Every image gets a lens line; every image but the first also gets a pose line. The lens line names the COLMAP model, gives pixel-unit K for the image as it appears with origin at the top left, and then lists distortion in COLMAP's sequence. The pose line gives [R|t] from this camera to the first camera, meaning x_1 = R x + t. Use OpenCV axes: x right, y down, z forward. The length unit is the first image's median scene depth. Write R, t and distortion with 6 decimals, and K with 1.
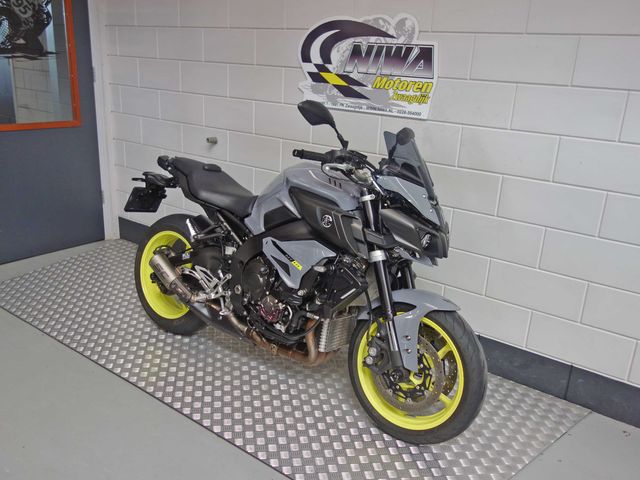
lens RADIAL K [[570.0, 0, 321.3], [0, 570.0, 242.6], [0, 0, 1]] dist [0.012520, 0.007624]
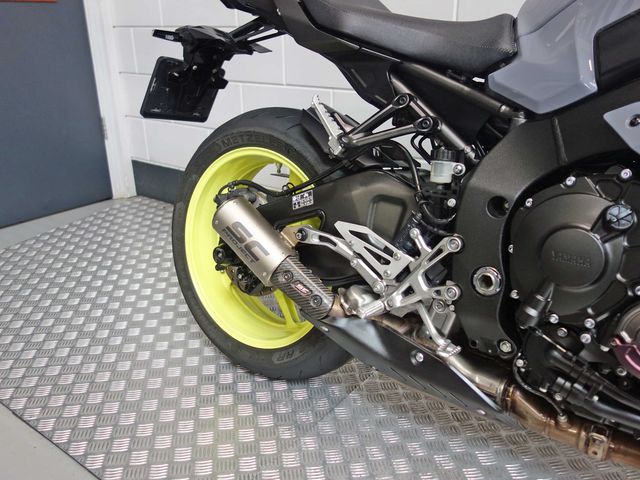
lens RADIAL K [[570.0, 0, 319.2], [0, 570.0, 240.9], [0, 0, 1]] dist [0.012520, 0.007624]
pose [[0.998039, -0.053111, -0.033140, -0.215302], [0.054892, 0.996957, 0.055347, 0.030793], [0.030100, -0.057057, 0.997917, 0.605317]]
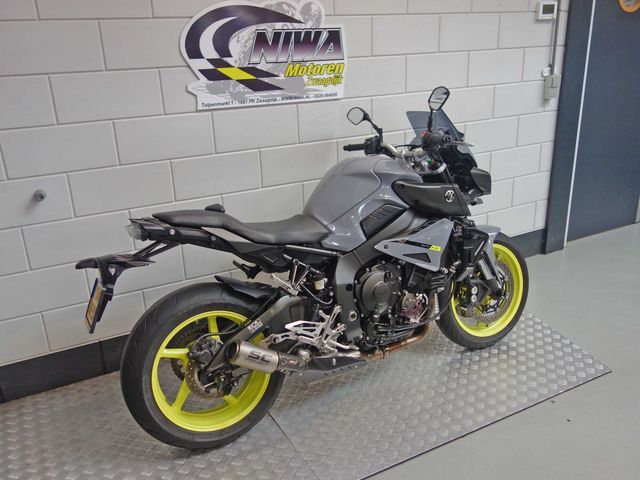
lens RADIAL K [[570.0, 0, 321.3], [0, 570.0, 241.6], [0, 0, 1]] dist [0.012520, 0.007624]
pose [[0.416739, -0.364045, 0.832946, -0.791531], [0.334576, 0.913411, 0.231818, -0.224672], [-0.845214, 0.182077, 0.502455, 0.531345]]
